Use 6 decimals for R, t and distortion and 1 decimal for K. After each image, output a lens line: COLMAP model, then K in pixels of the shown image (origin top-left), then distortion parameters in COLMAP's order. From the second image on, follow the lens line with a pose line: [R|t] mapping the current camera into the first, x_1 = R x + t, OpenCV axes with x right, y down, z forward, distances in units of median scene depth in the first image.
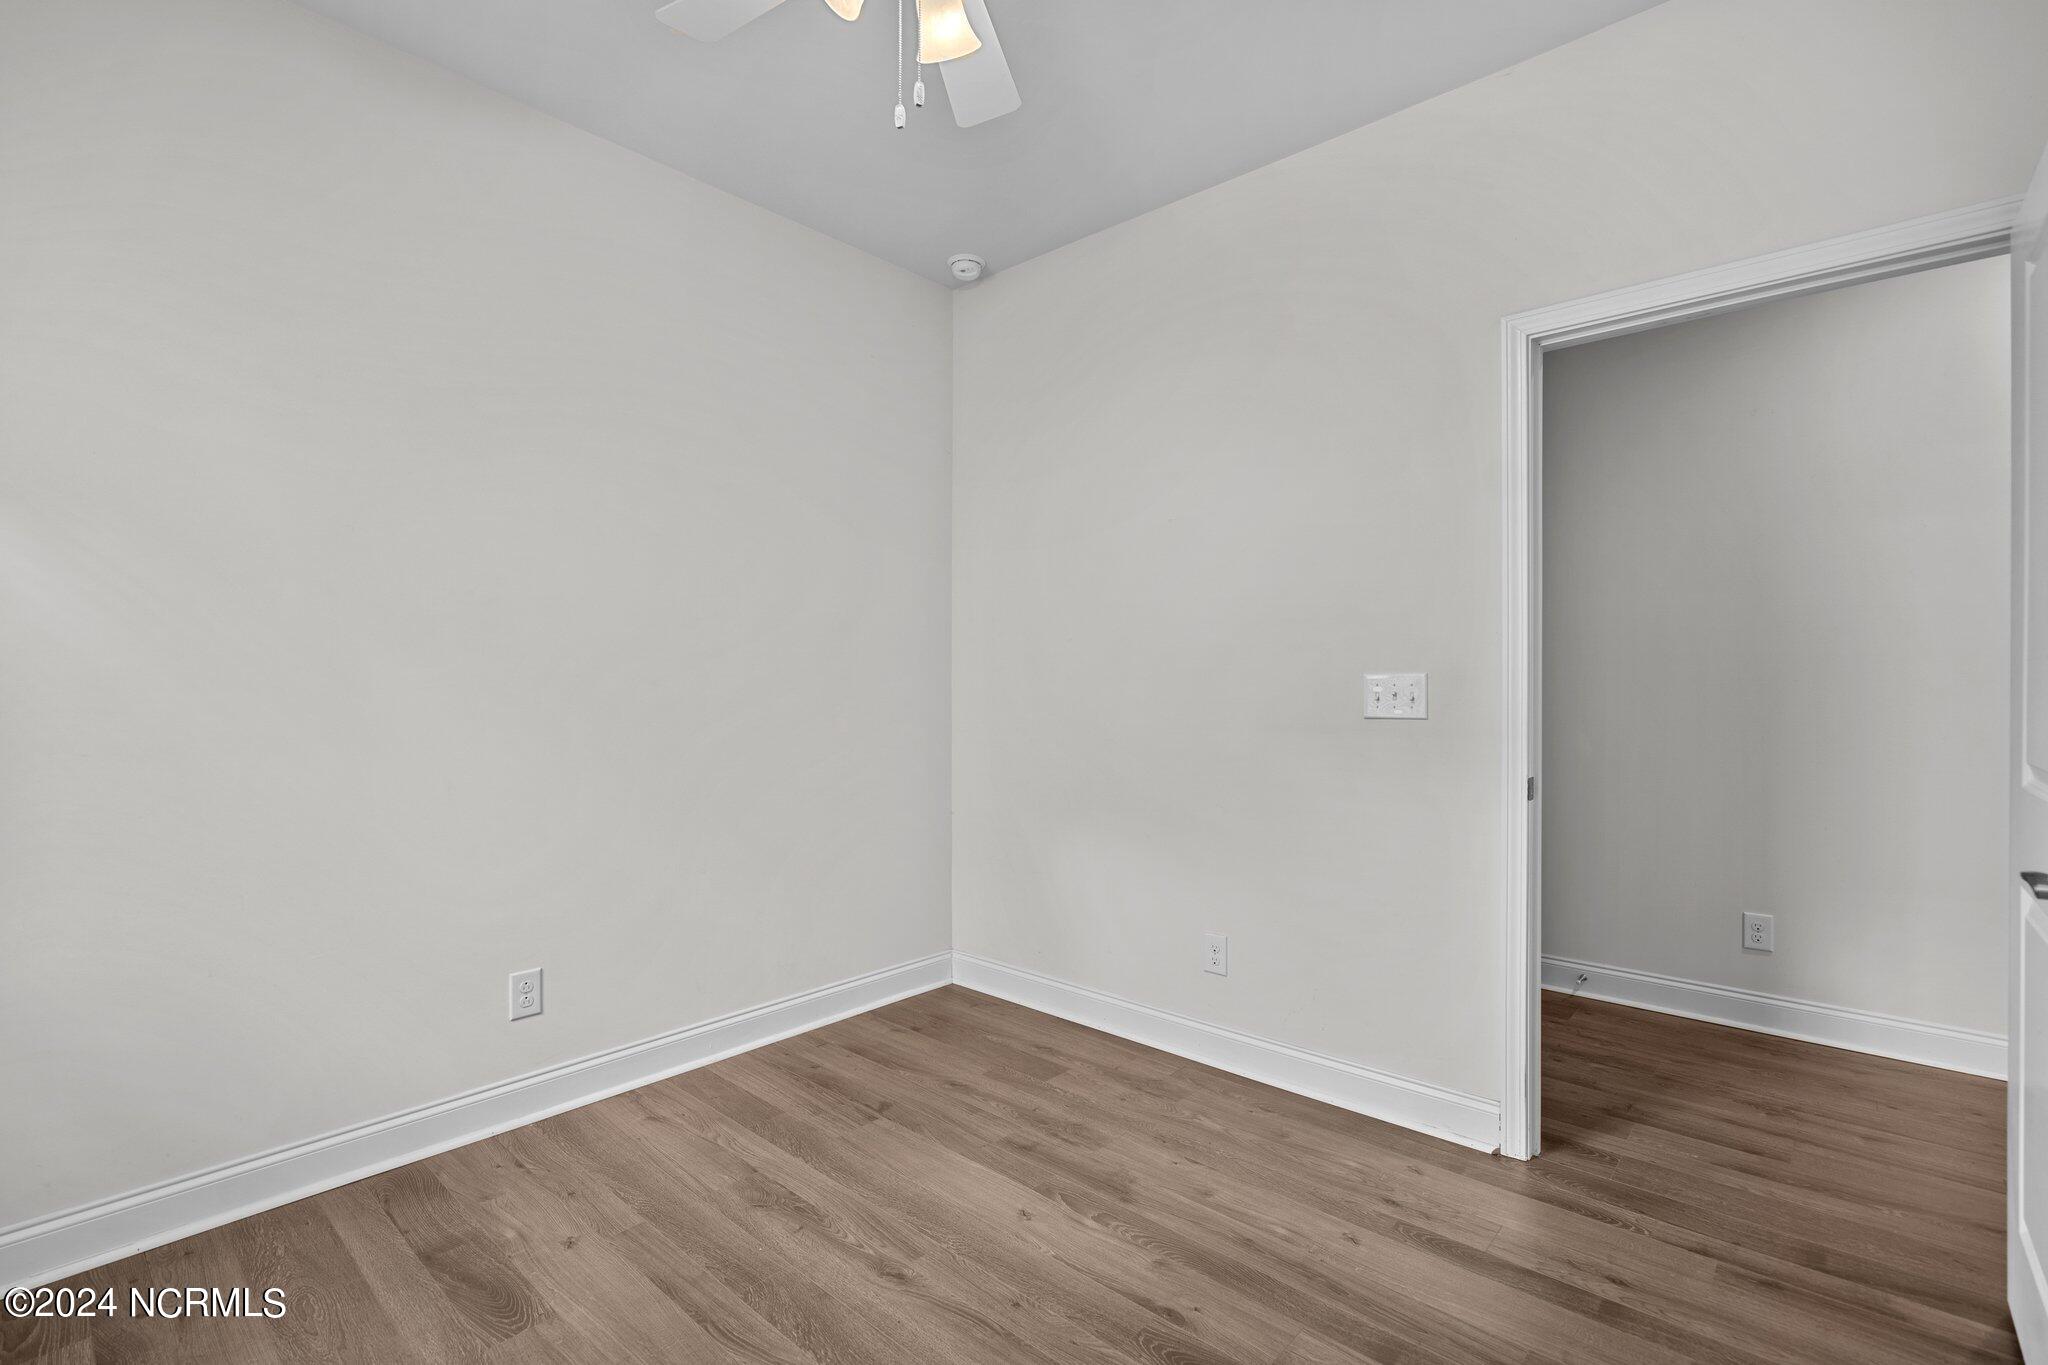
lens RADIAL K [[924.4, 0, 1028.2], [0, 924.4, 686.0], [0, 0, 1]] dist [-0.015335, 0.007549]
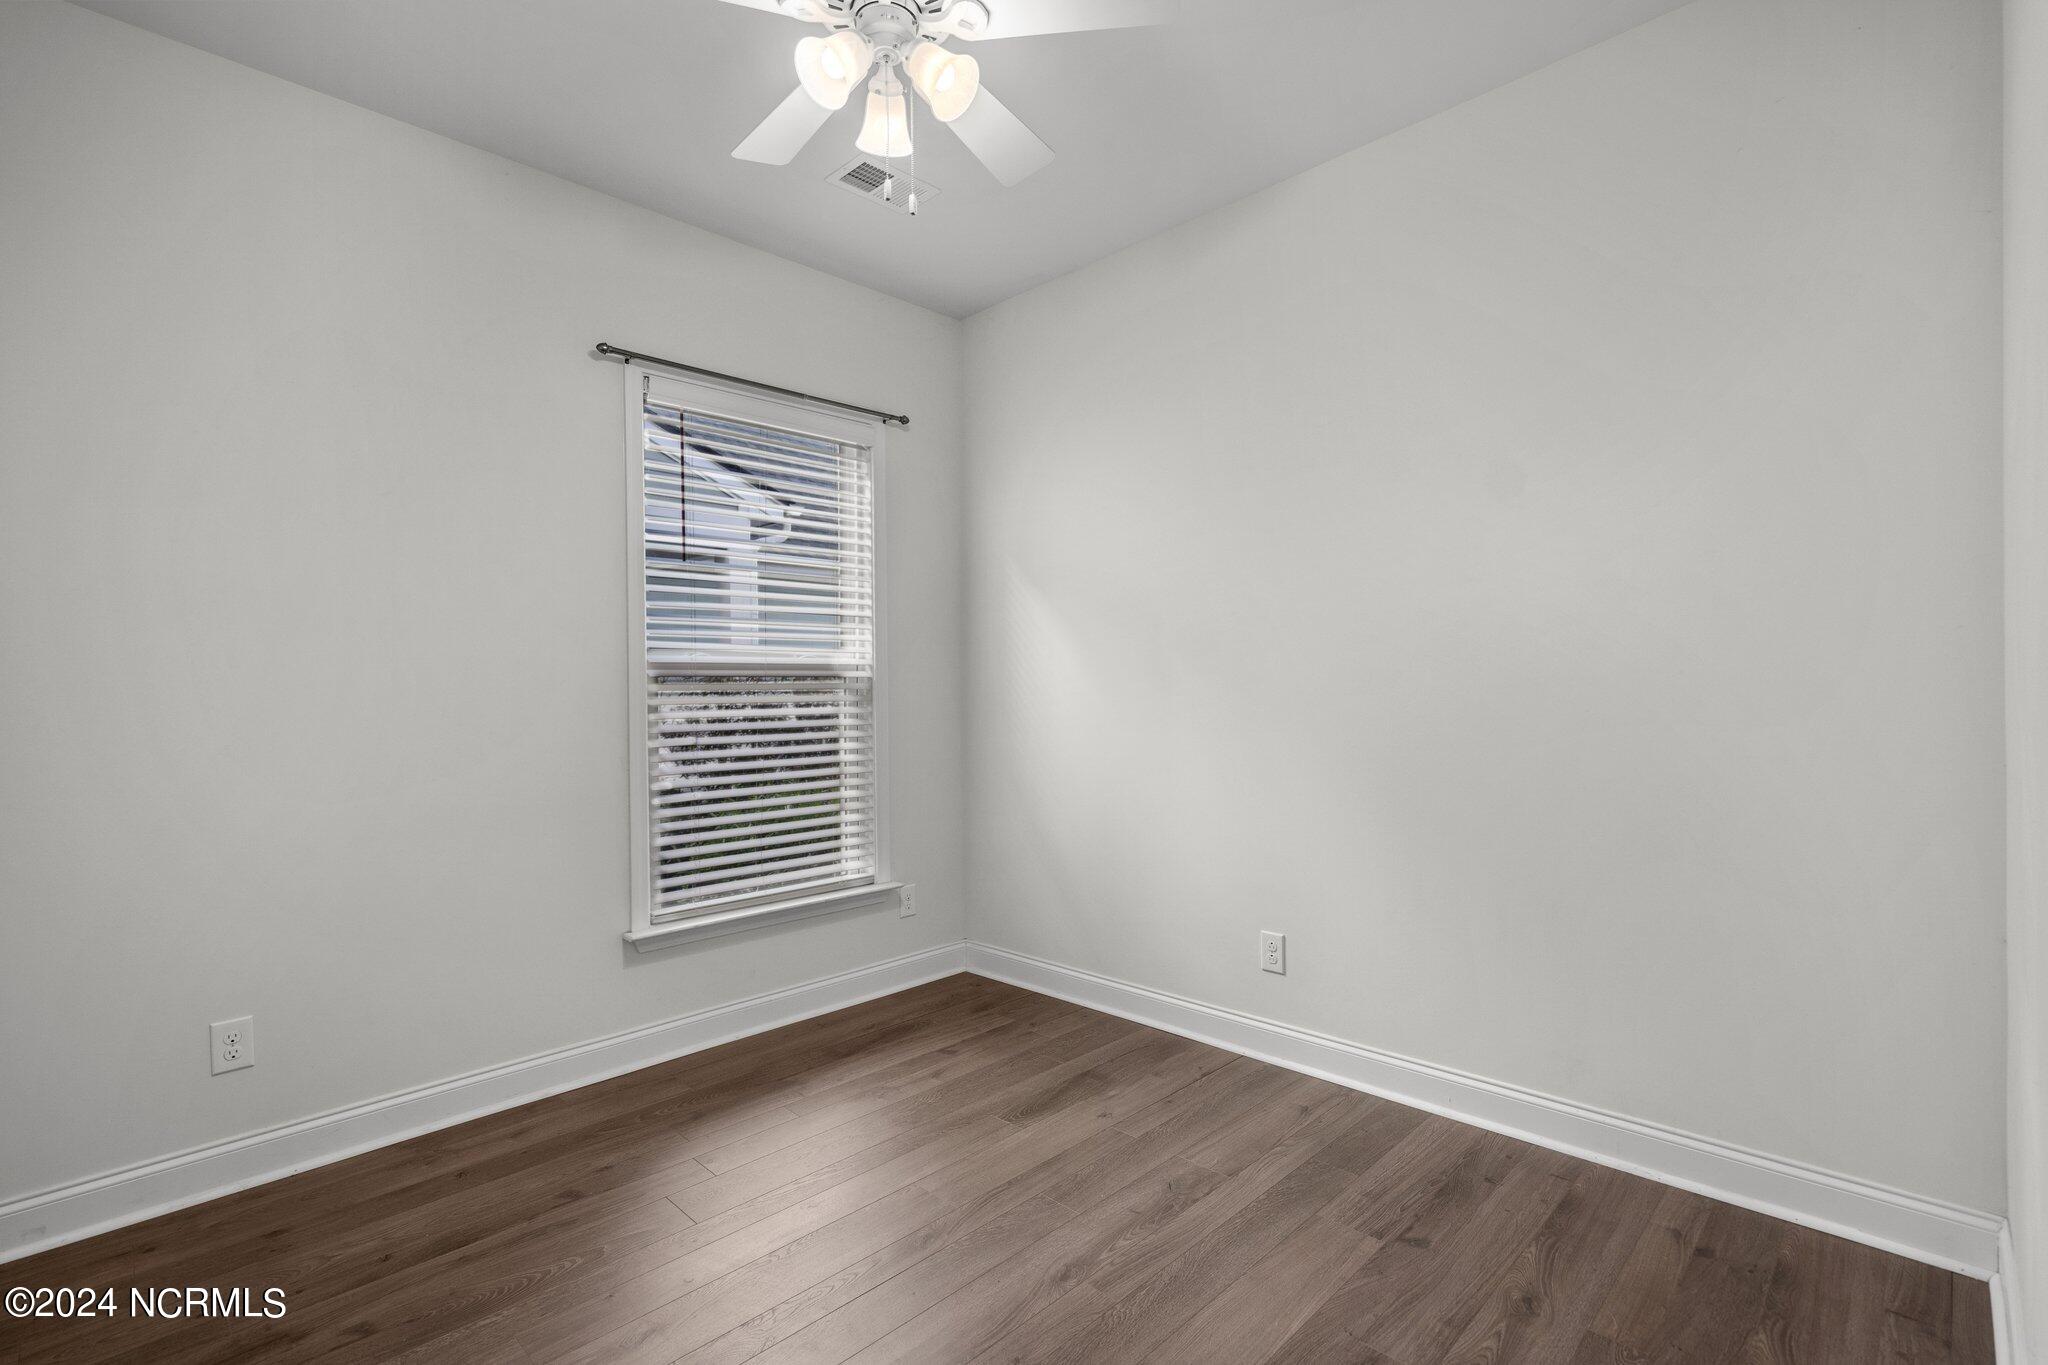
lens RADIAL K [[924.4, 0, 1028.2], [0, 924.4, 686.0], [0, 0, 1]] dist [-0.015335, 0.007549]
pose [[-0.052400, -0.007777, -0.998596, 0.641797], [0.004379, 0.999958, -0.008017, 0.003591], [0.998617, -0.004793, -0.052363, 0.749950]]
